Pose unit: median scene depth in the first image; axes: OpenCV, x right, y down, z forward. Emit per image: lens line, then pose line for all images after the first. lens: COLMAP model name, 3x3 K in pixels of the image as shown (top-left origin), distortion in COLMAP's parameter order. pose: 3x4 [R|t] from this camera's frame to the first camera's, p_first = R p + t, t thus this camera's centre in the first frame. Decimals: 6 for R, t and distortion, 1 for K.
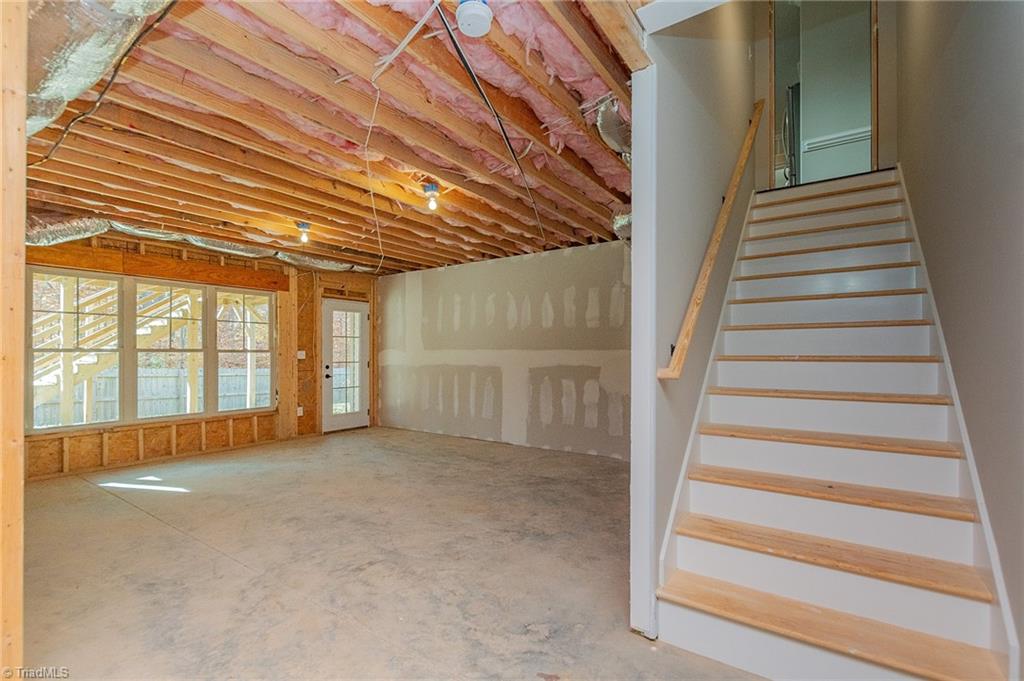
lens RADIAL K [[463.3, 0, 513.3], [0, 463.3, 352.6], [0, 0, 1]] dist [0.022345, -0.007895]
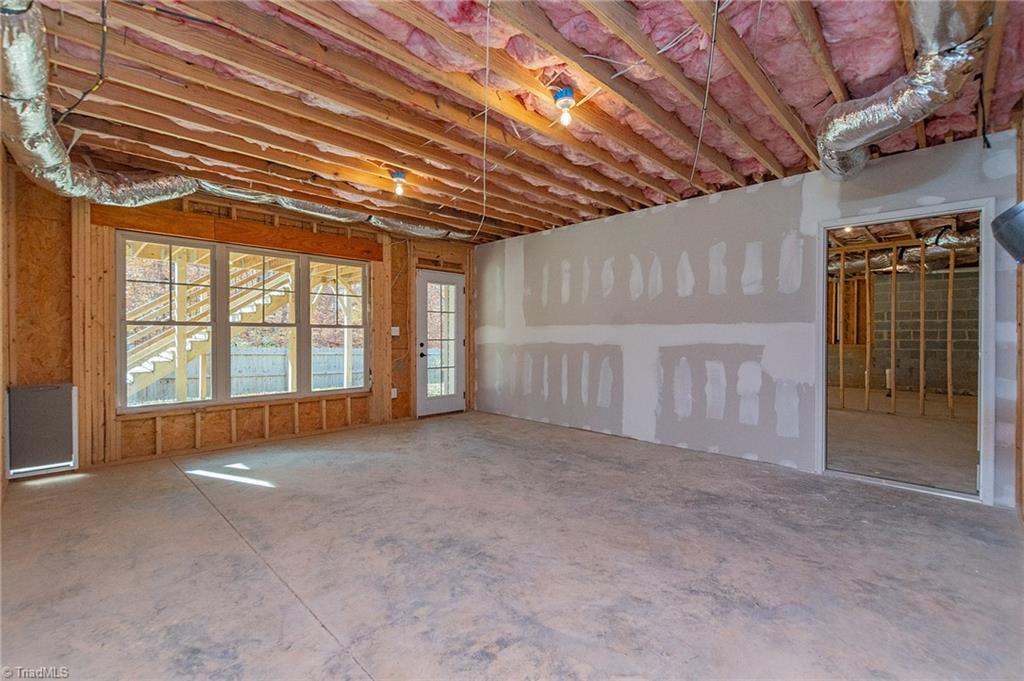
lens RADIAL K [[459.5, 0, 512.0], [0, 459.5, 340.5], [0, 0, 1]] dist [0.022773, -0.007406]
pose [[0.984550, 0.003412, -0.175070, -0.095034], [-0.001317, 0.999926, 0.012080, 0.015650], [0.175099, -0.011662, 0.984482, 0.199280]]
